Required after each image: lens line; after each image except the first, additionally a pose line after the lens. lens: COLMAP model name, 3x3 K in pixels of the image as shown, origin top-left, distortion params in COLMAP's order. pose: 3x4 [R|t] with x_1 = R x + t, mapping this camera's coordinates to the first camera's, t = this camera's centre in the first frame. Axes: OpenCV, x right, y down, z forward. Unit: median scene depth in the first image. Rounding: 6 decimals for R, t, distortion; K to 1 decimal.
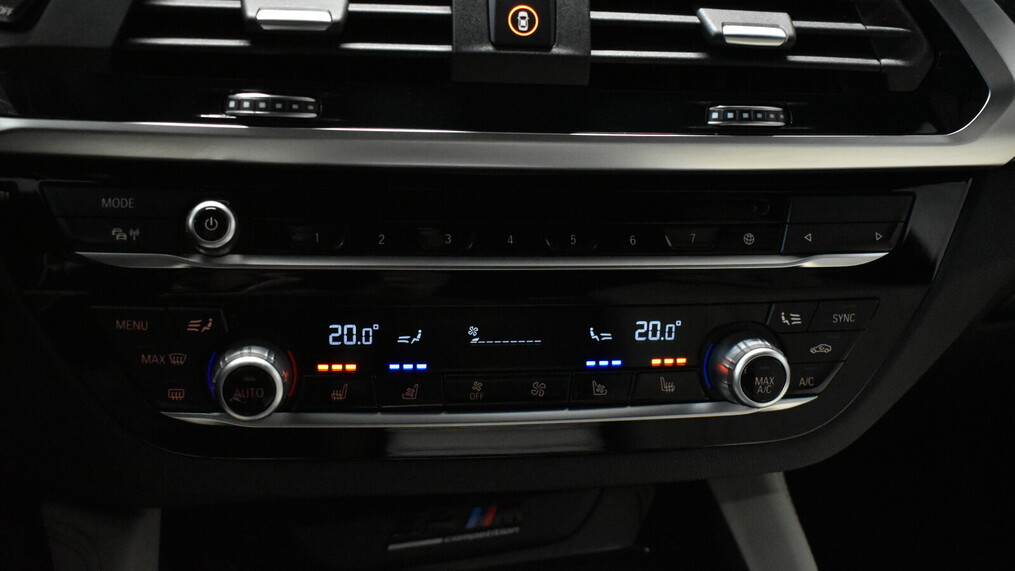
lens RADIAL K [[1127.8, 0, 508.7], [0, 1127.8, 286.5], [0, 0, 1]] dist [-0.026793, 0.000000]
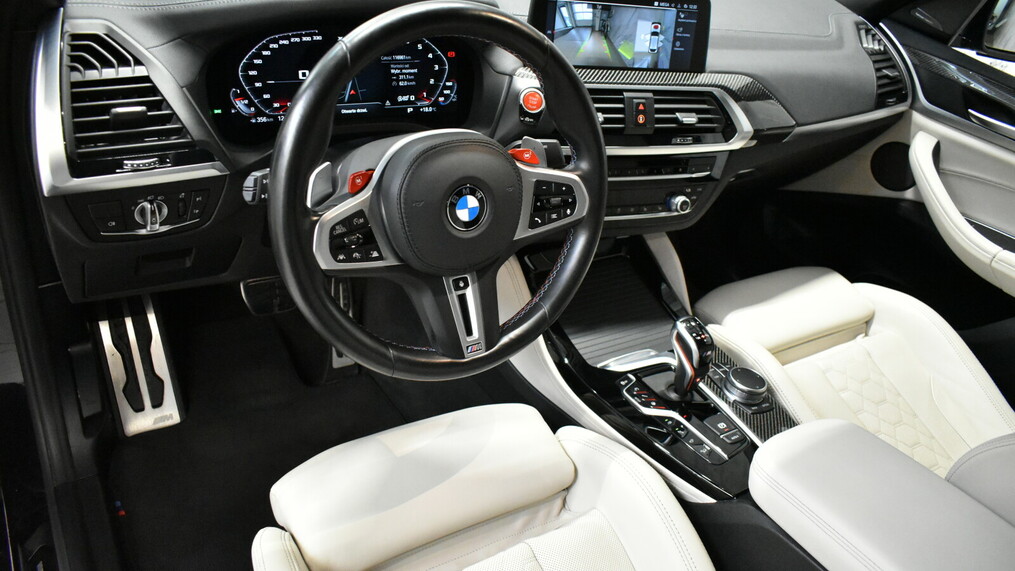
lens RADIAL K [[762.6, 0, 507.7], [0, 762.6, 283.4], [0, 0, 1]] dist [0.004353, 0.000785]
pose [[0.965562, -0.049461, 0.255427, -1.145890], [-0.000586, 0.981347, 0.192243, -0.177717], [-0.260171, -0.185772, 0.947523, -1.540926]]
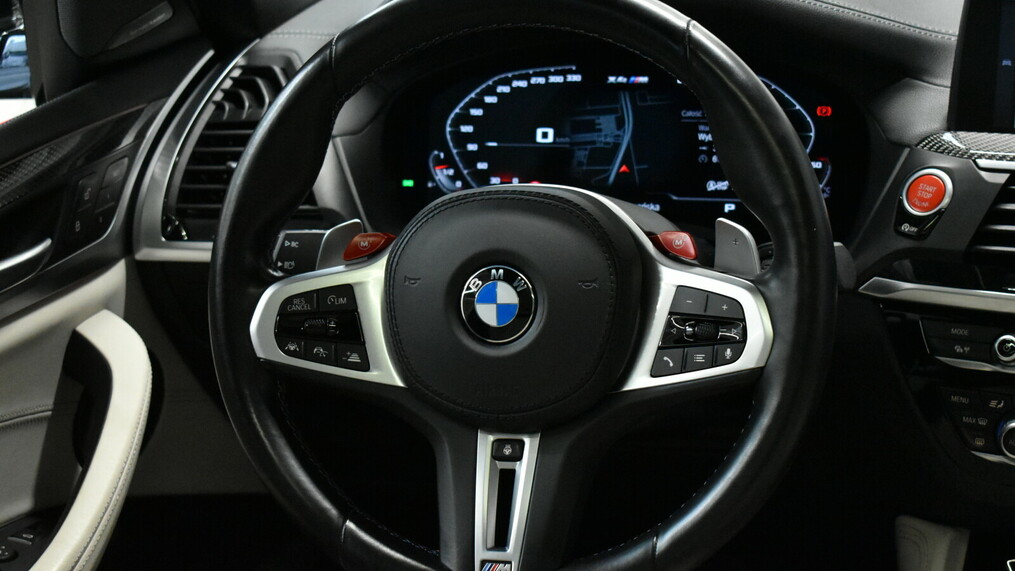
lens RADIAL K [[1826.6, 0, 514.5], [0, 1826.6, 285.6], [0, 0, 1]] dist [0.057040, 0.000000]
pose [[0.820558, 0.075146, -0.566601, 0.727195], [-0.134708, 0.988820, -0.063943, 0.136890], [0.555462, 0.128794, 0.821507, -1.825880]]
